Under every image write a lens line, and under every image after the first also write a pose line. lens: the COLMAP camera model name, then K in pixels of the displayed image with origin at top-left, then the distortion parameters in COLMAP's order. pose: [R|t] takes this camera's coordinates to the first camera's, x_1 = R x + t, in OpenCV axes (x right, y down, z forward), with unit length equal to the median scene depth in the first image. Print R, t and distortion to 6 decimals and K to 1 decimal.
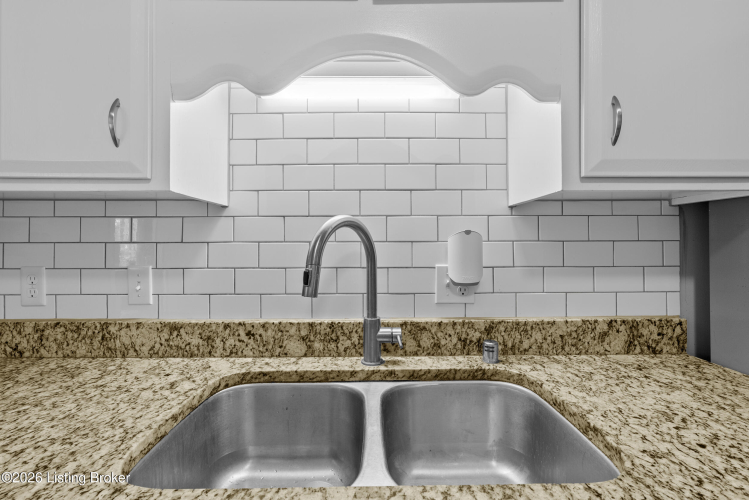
lens RADIAL K [[351.7, 0, 378.4], [0, 351.7, 245.1], [0, 0, 1]] dist [-0.009951, 0.000089]
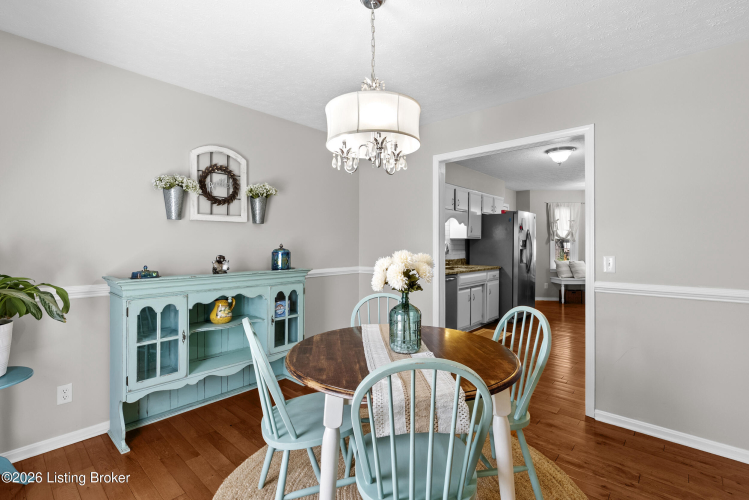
lens RADIAL K [[351.7, 0, 378.4], [0, 351.7, 245.1], [0, 0, 1]] dist [-0.009951, 0.000089]
pose [[0.662650, 0.003521, 0.748921, -4.515649], [-0.010355, 0.999936, 0.004461, -0.023305], [-0.748857, -0.010711, 0.662645, -1.803132]]
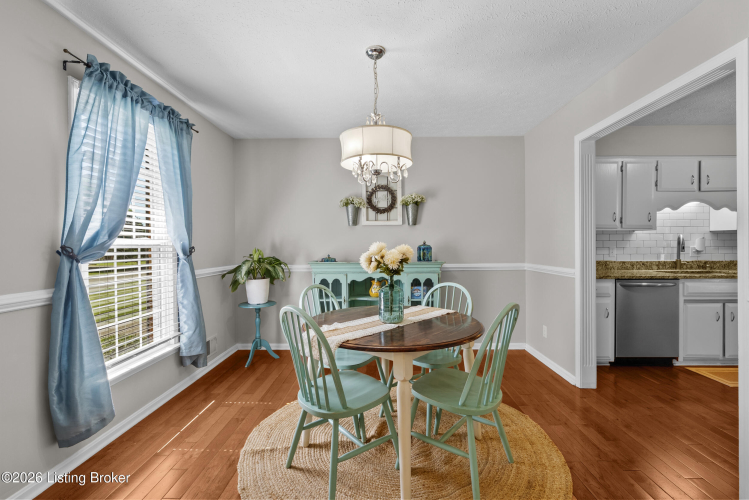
lens RADIAL K [[343.9, 0, 376.6], [0, 343.9, 246.7], [0, 0, 1]] dist [-0.004777, 0.000661]
pose [[0.999879, -0.002413, -0.015350, -3.261655], [0.002522, 0.999972, 0.007100, 0.025413], [0.015332, -0.007138, 0.999857, -2.844301]]
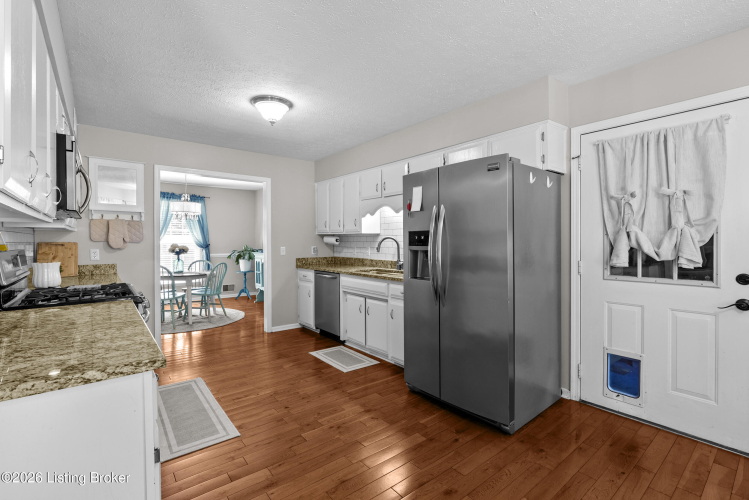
lens RADIAL K [[343.9, 0, 376.6], [0, 343.9, 246.7], [0, 0, 1]] dist [-0.004777, 0.000661]
pose [[0.624027, 0.013967, -0.781278, 2.952415], [0.004874, 0.999751, 0.021766, -0.041917], [0.781388, -0.017391, 0.623804, -1.744952]]
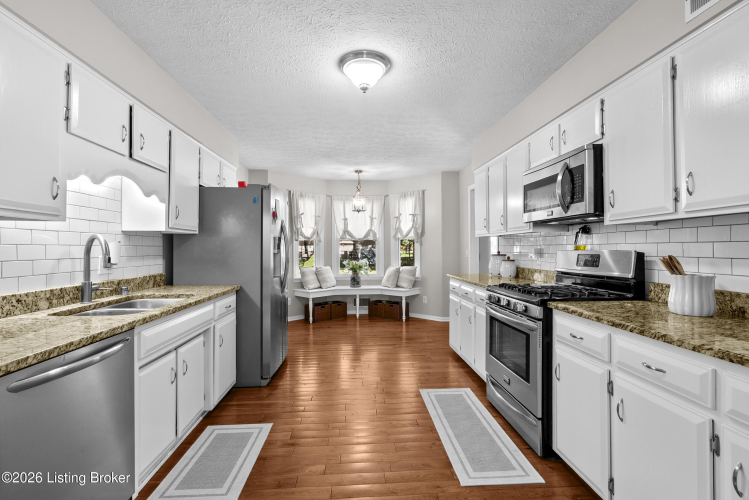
lens RADIAL K [[343.9, 0, 376.6], [0, 343.9, 246.7], [0, 0, 1]] dist [-0.004777, 0.000661]
pose [[-0.063286, 0.007946, 0.997964, -2.064770], [-0.000950, 0.999967, -0.008023, 0.012429], [-0.997995, -0.001456, -0.063276, -0.563159]]
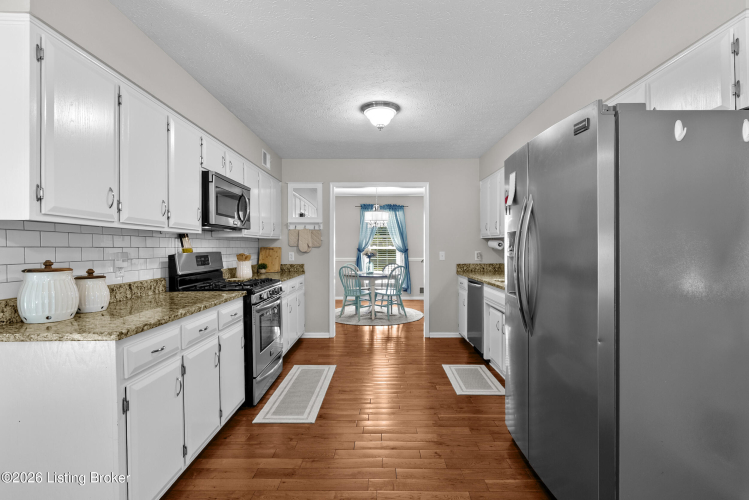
lens RADIAL K [[349.7, 0, 378.6], [0, 349.7, 254.8], [0, 0, 1]] dist [-0.002550, 0.000028]
pose [[-0.007000, 0.024574, -0.999674, 3.122698], [0.010357, 0.999646, 0.024501, -0.024611], [0.999922, -0.010182, -0.007252, -0.622528]]
